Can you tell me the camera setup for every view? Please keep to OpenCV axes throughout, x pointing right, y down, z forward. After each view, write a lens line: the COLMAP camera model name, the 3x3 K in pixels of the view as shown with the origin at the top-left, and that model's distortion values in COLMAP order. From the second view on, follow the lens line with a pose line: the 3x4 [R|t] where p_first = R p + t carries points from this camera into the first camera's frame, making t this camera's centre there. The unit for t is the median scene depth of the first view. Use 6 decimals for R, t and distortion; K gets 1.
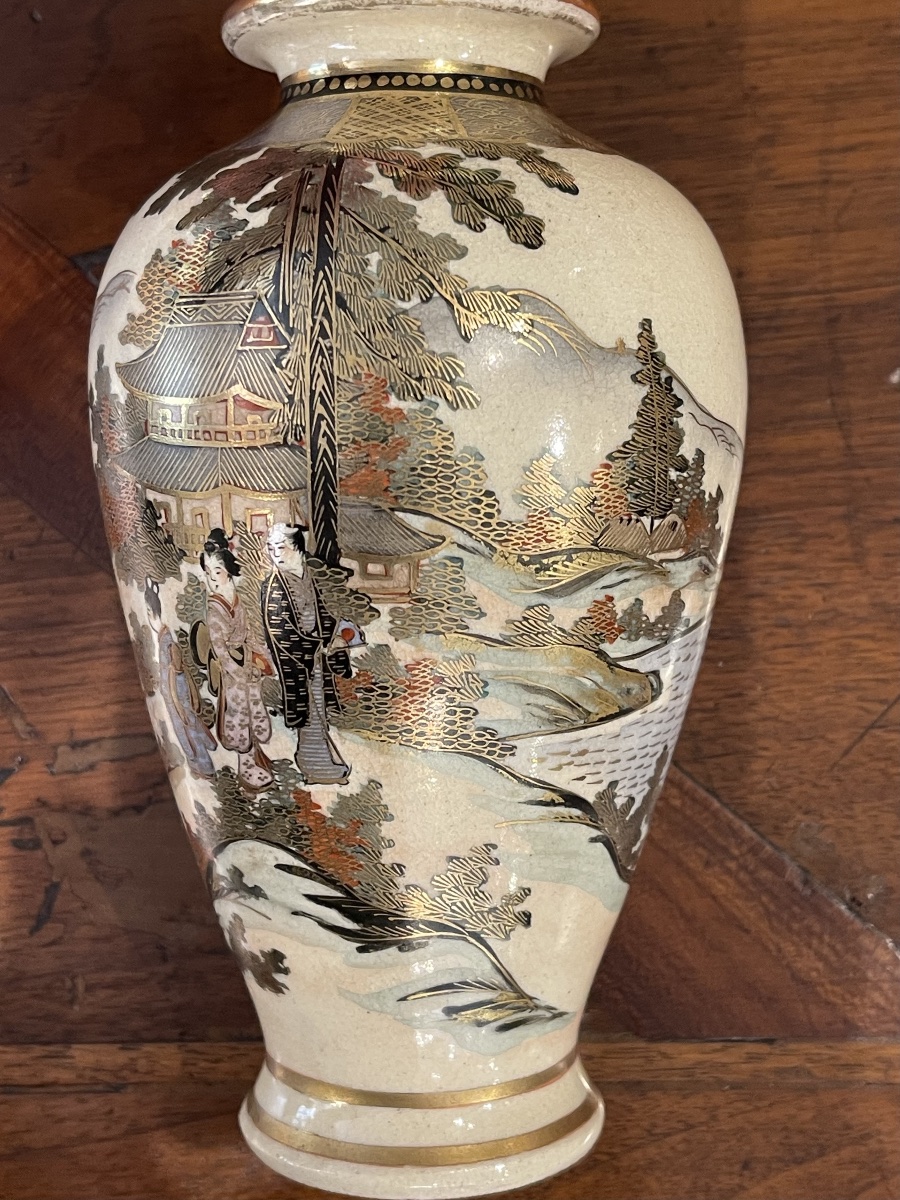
lens RADIAL K [[1800.6, 0, 450.0], [0, 1800.6, 600.0], [0, 0, 1]] dist [0.089958, -0.032294]
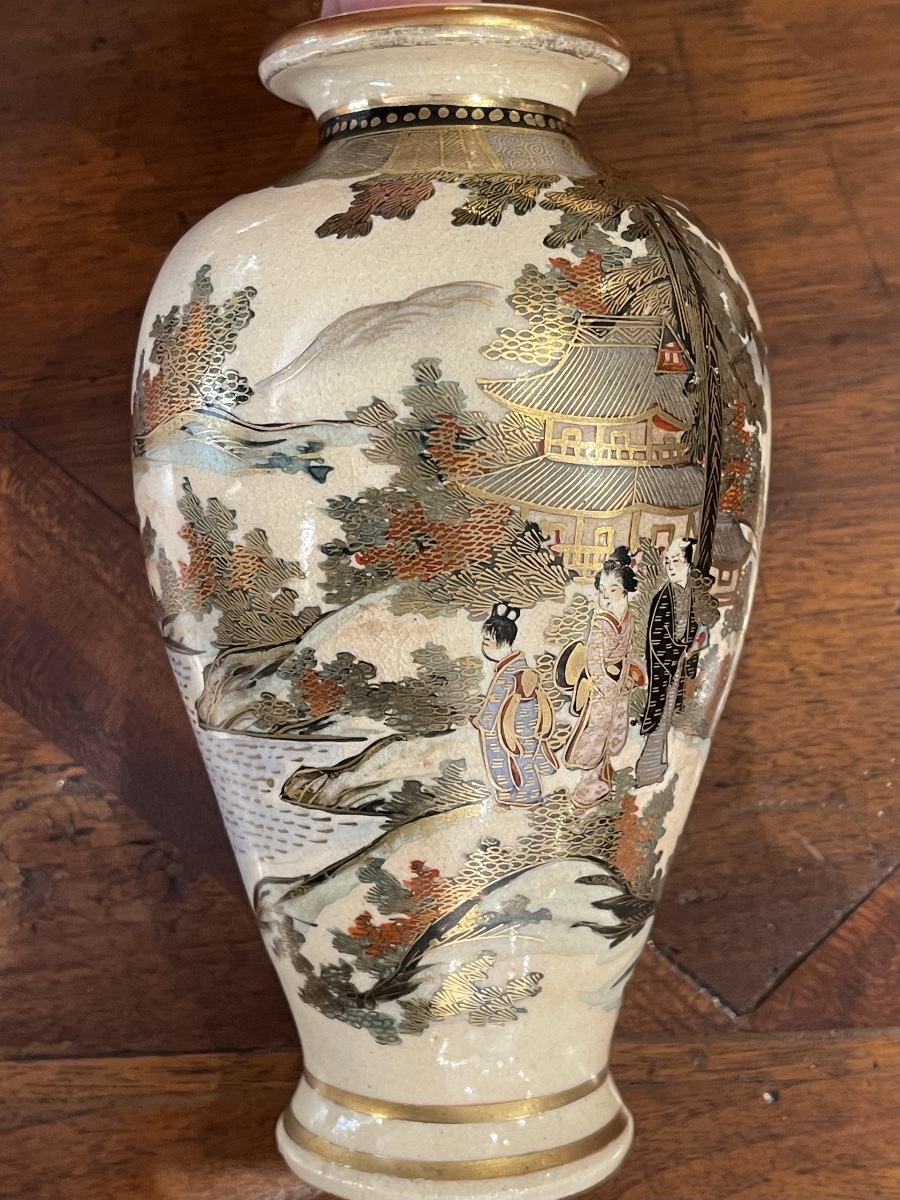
lens RADIAL K [[1800.6, 0, 450.0], [0, 1800.6, 600.0], [0, 0, 1]] dist [0.089958, -0.032294]
pose [[0.489198, -0.058008, 0.870241, -1.072446], [0.087313, 0.996030, 0.017310, -0.035720], [-0.867791, 0.067516, 0.492321, 0.588814]]
